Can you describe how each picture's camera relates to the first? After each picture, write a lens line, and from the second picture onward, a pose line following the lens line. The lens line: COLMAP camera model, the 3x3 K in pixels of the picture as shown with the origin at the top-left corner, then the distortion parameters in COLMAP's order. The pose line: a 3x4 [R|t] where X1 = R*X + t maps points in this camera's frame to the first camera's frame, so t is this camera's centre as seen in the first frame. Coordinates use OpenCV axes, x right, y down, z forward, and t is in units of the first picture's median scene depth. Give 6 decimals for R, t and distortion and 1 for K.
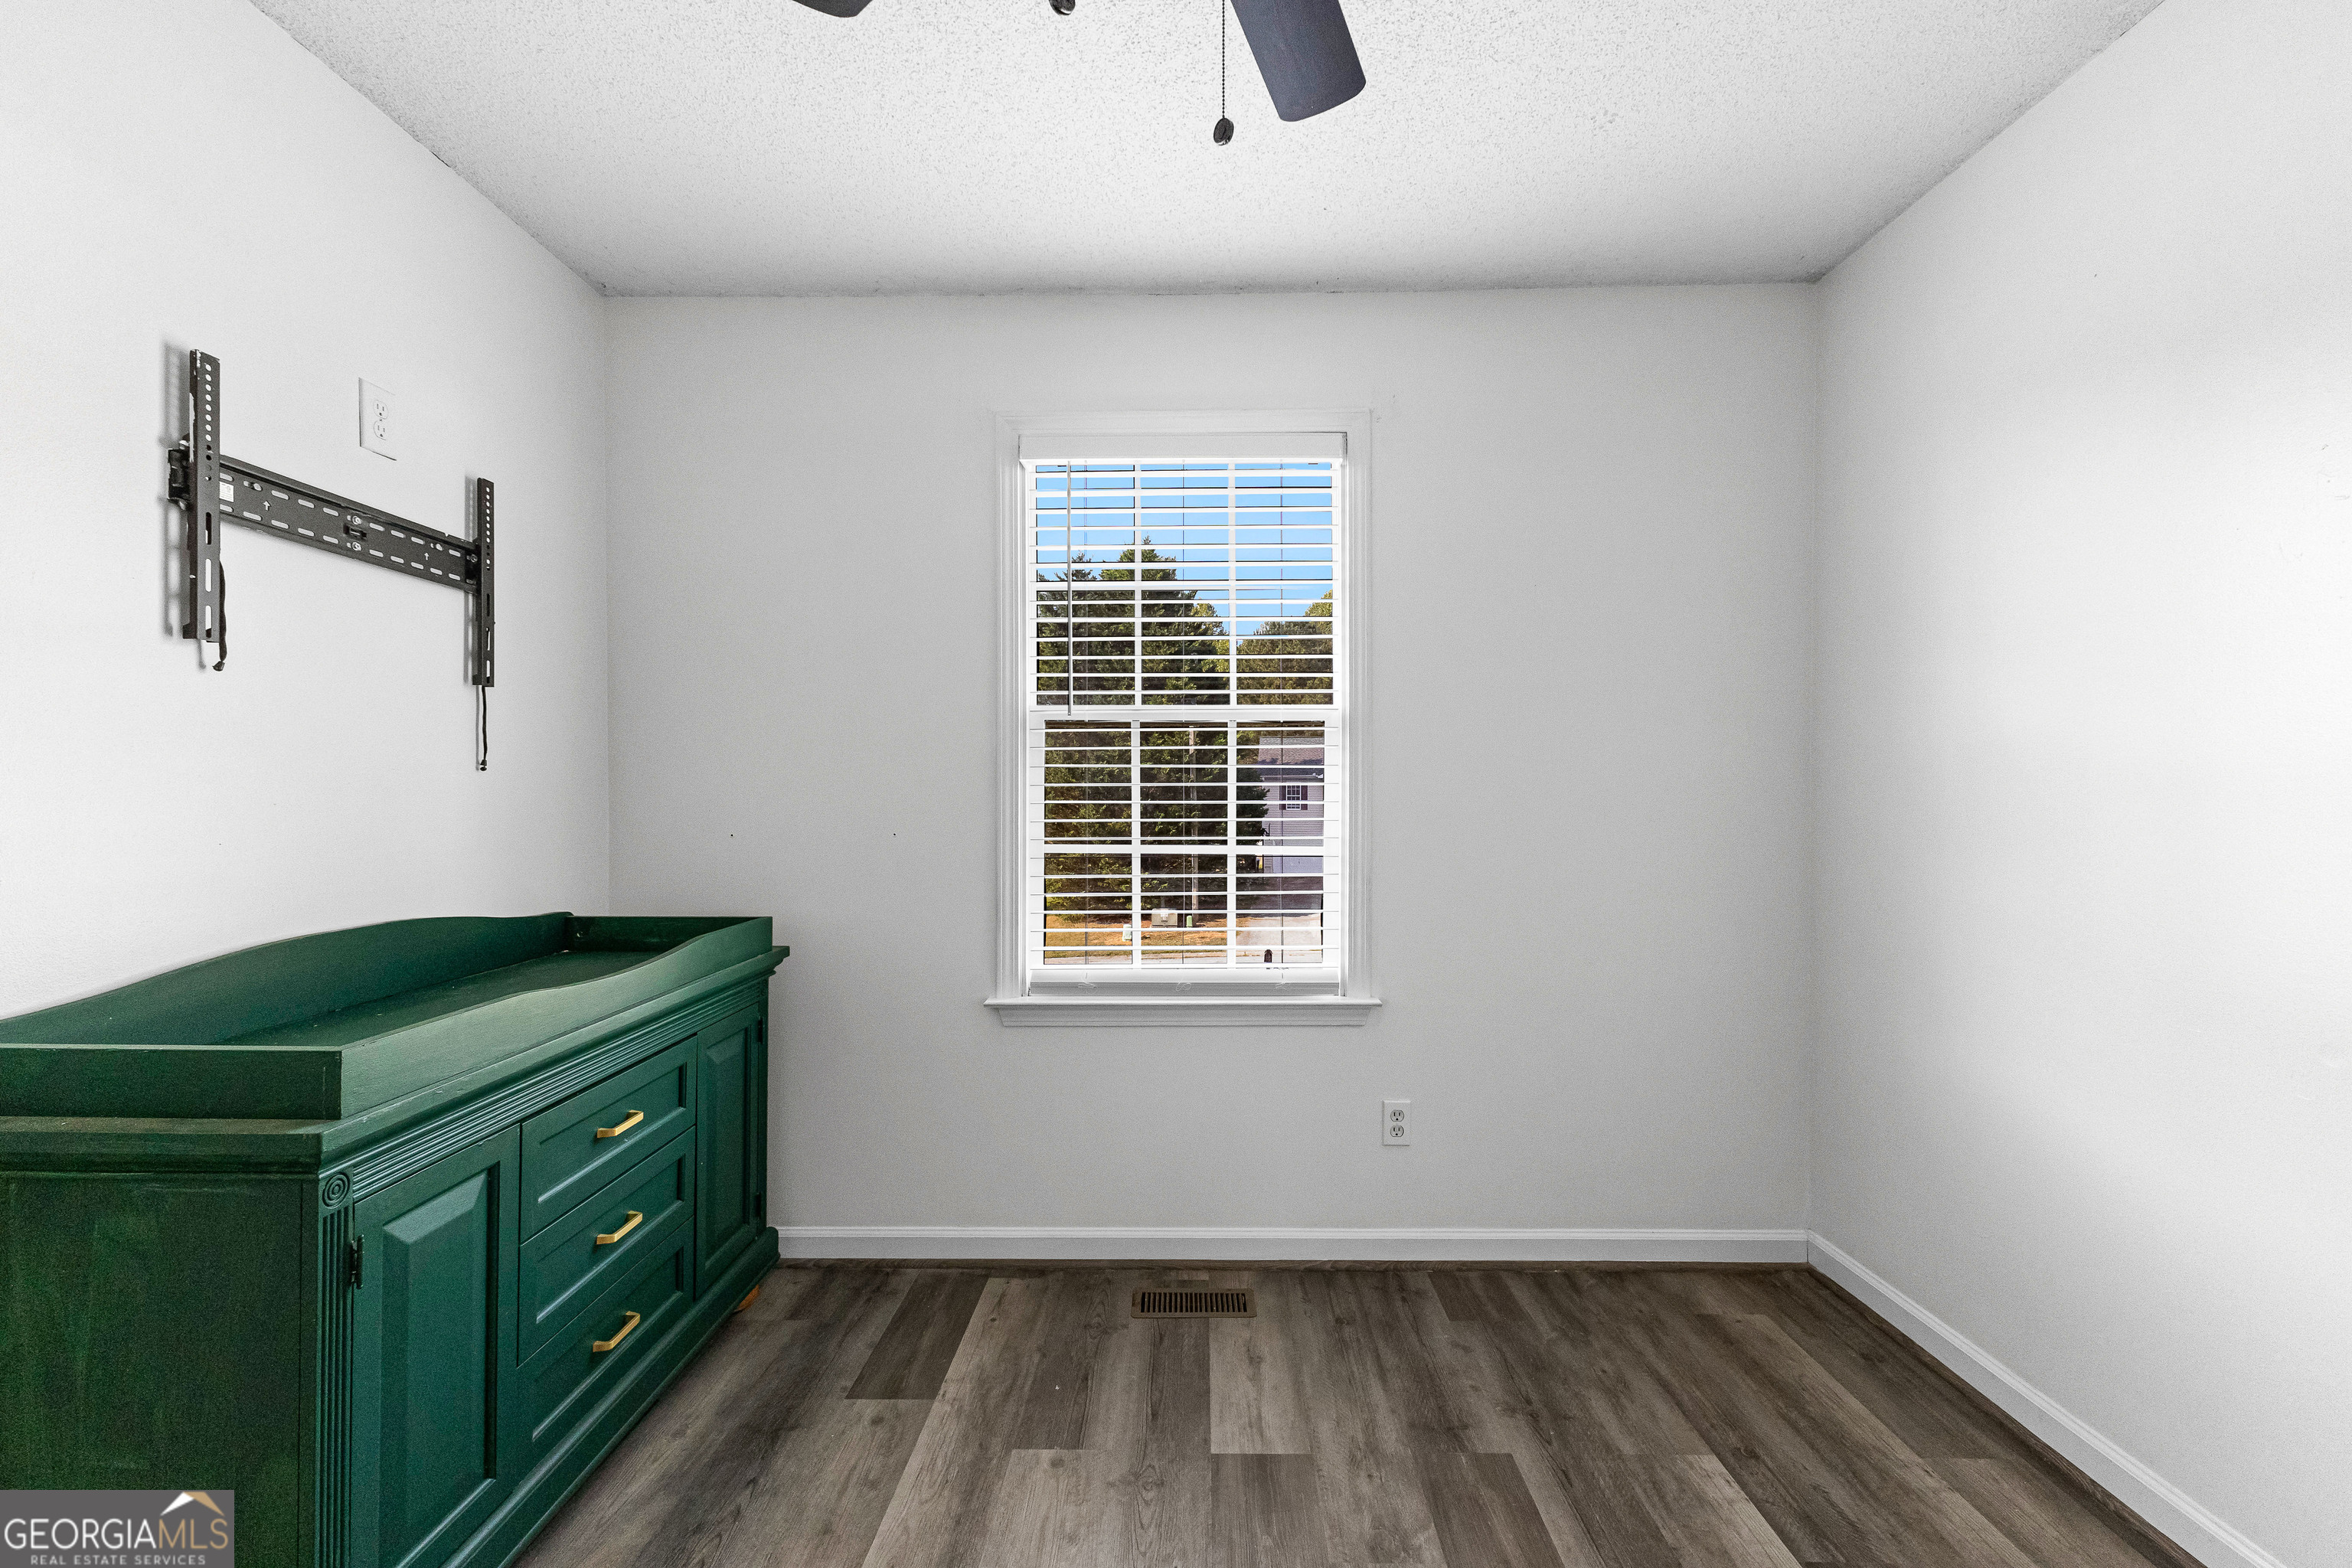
lens RADIAL K [[1025.3, 0, 1172.2], [0, 1025.3, 796.2], [0, 0, 1]] dist [0.017801, -0.002051]
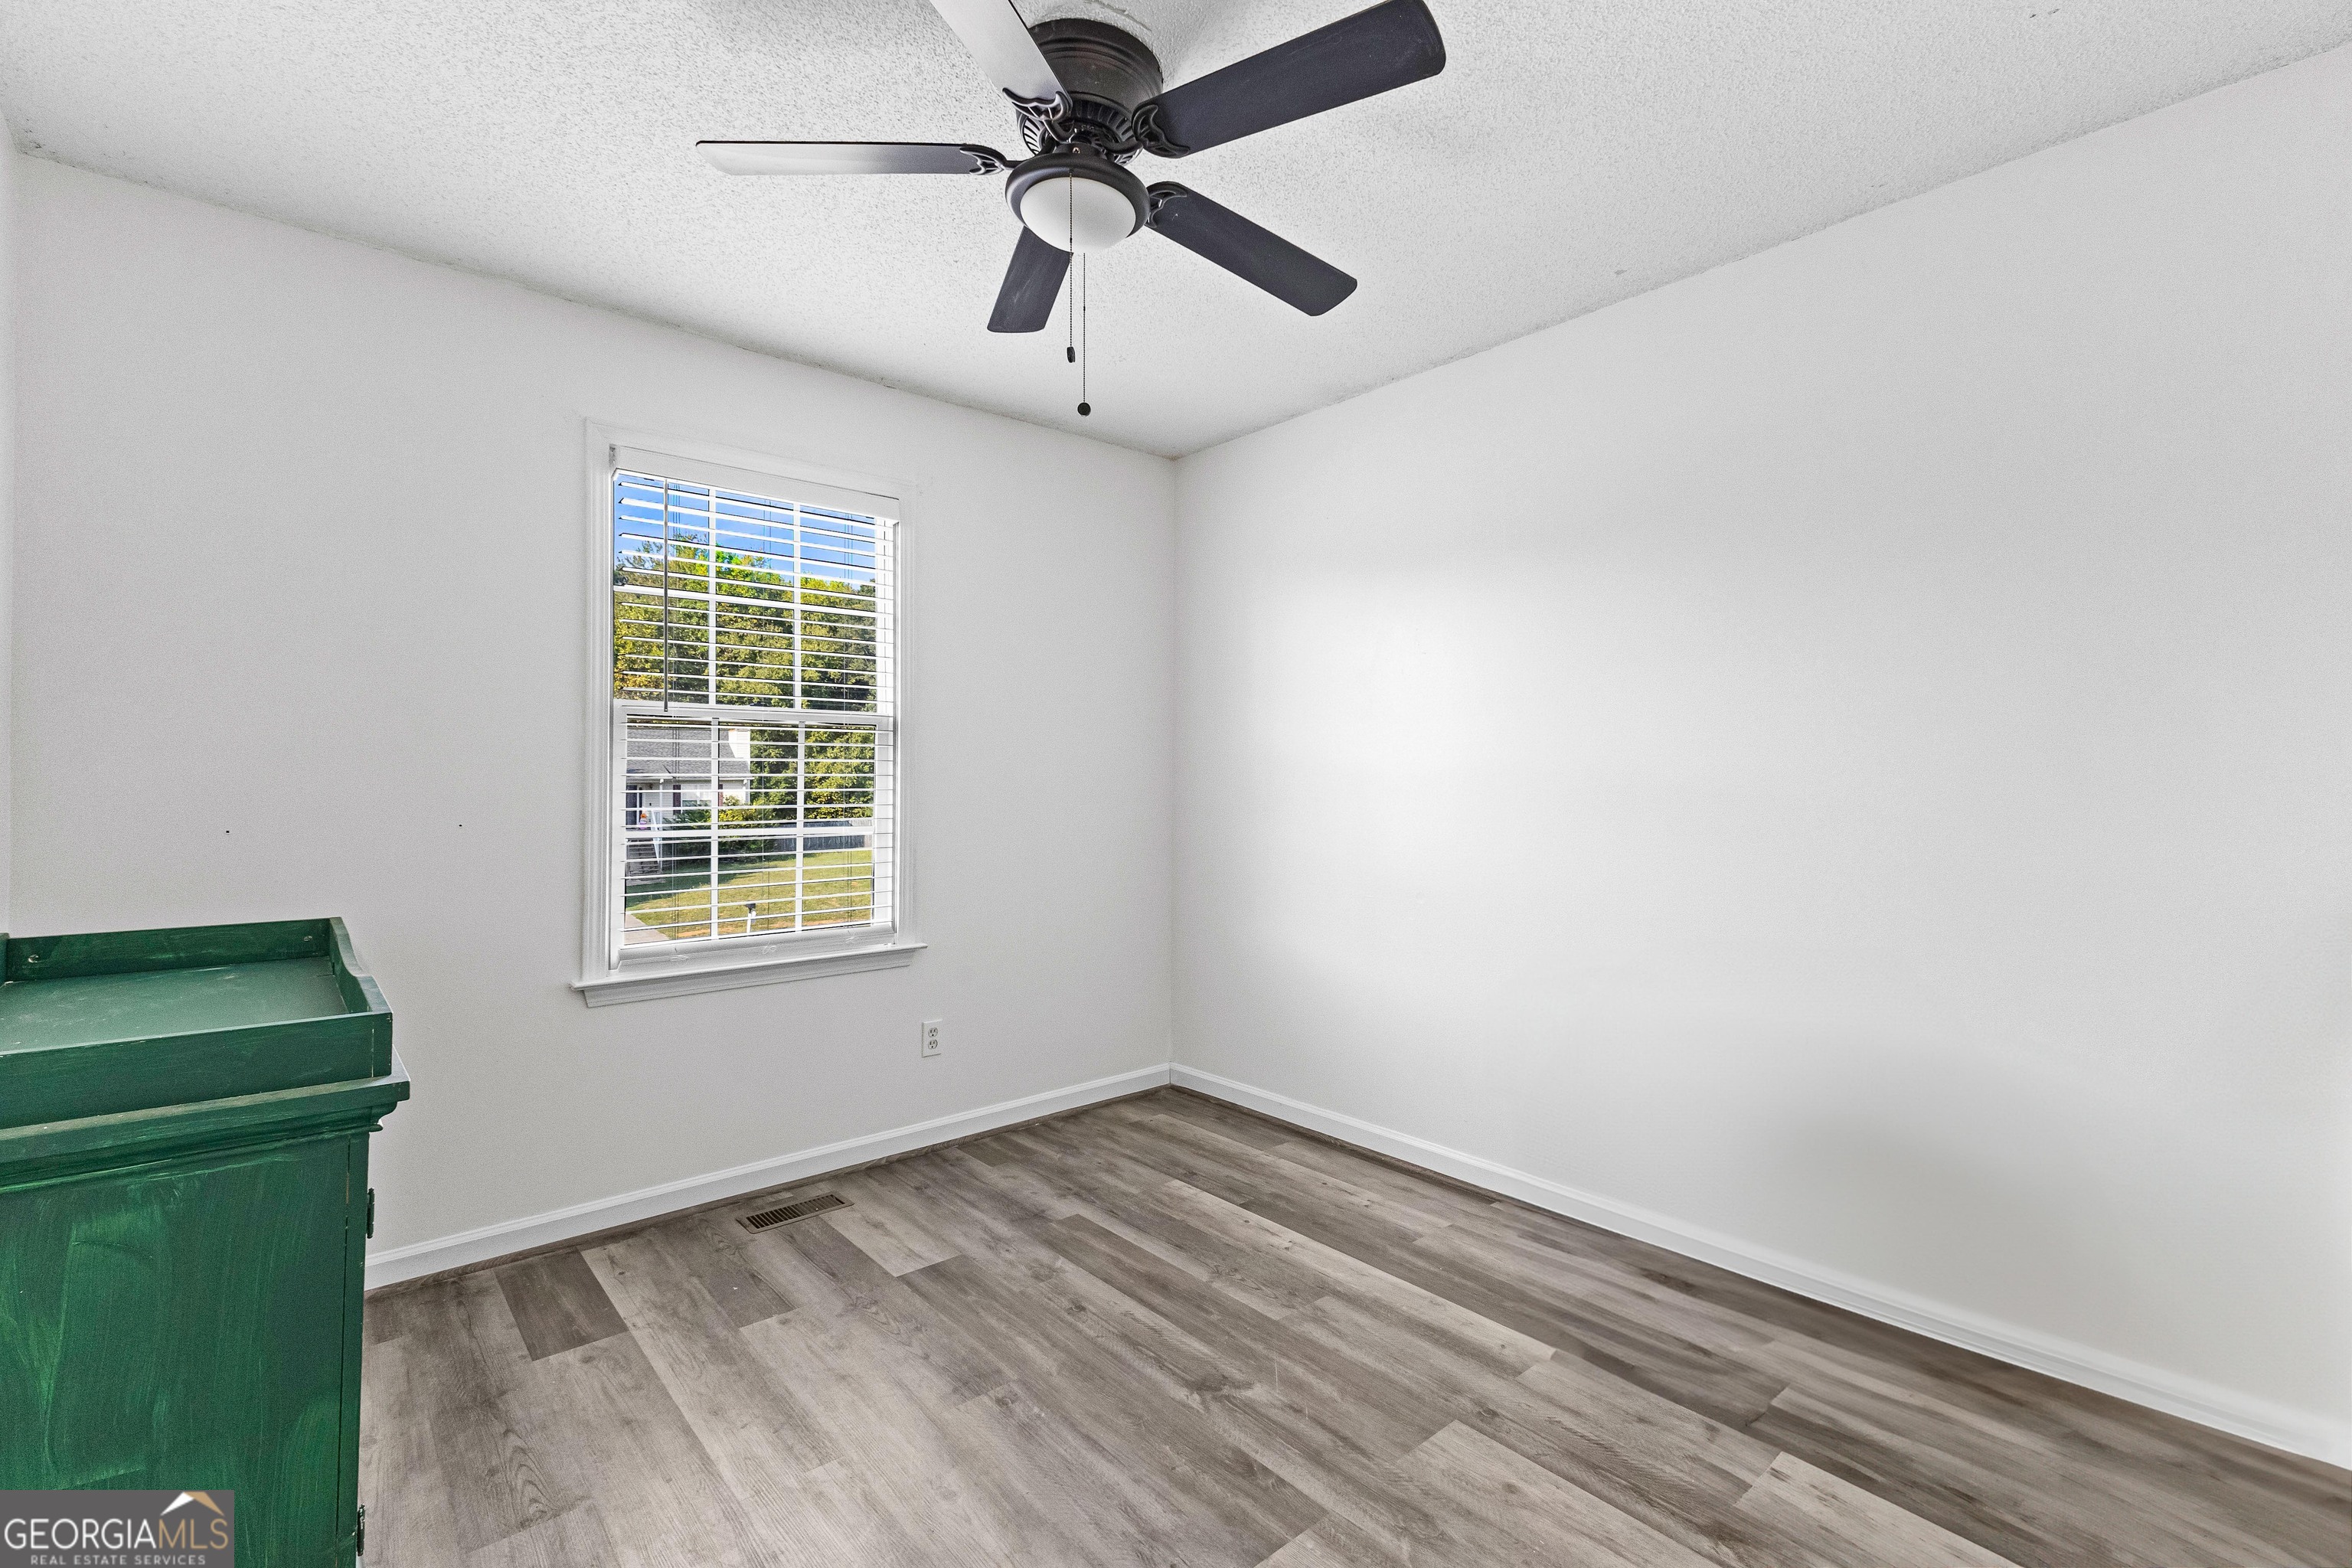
lens RADIAL K [[1025.3, 0, 1174.5], [0, 1025.3, 773.6], [0, 0, 1]] dist [0.017801, -0.002051]
pose [[0.750011, 0.007037, 0.661388, -0.471084], [0.001817, 0.999918, -0.012699, 0.002905], [-0.661423, 0.010726, 0.749936, -0.199571]]
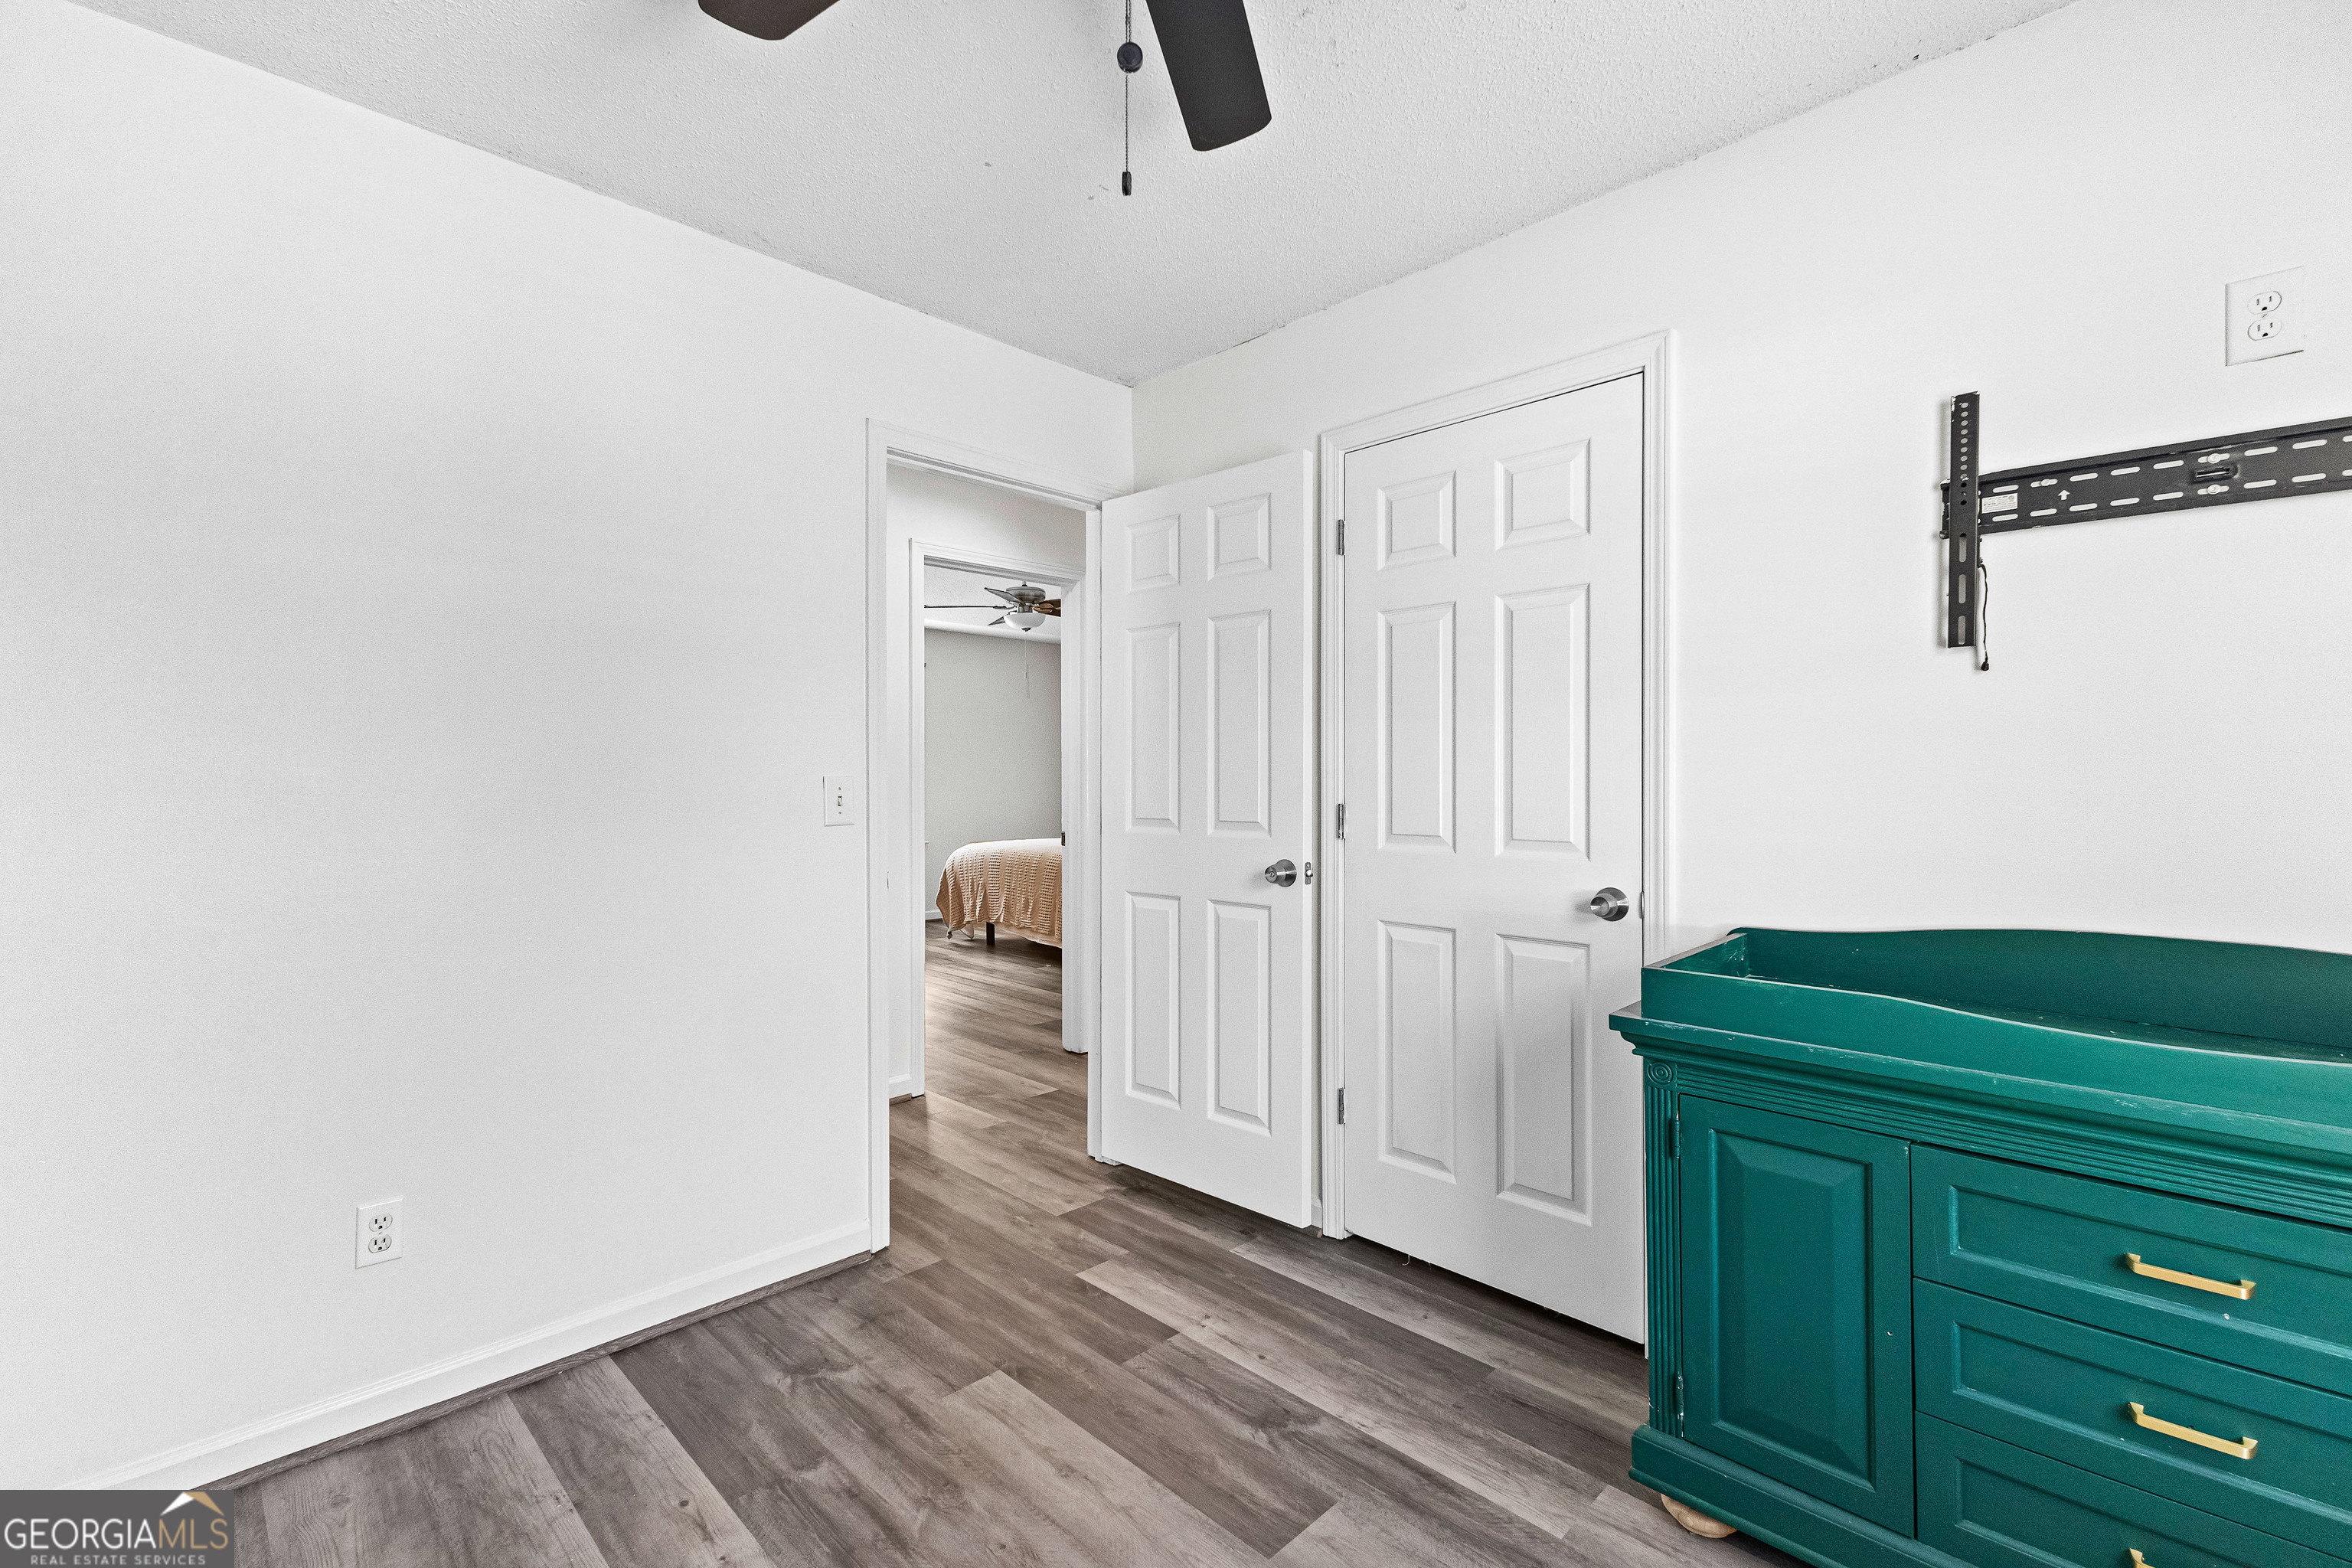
lens RADIAL K [[1025.3, 0, 1130.2], [0, 1025.3, 770.6], [0, 0, 1]] dist [0.017801, -0.002051]
pose [[-0.711918, -0.006349, -0.702234, 0.590979], [-0.010423, 0.999945, 0.001526, -0.007420], [0.702185, 0.008405, -0.711945, 1.357800]]
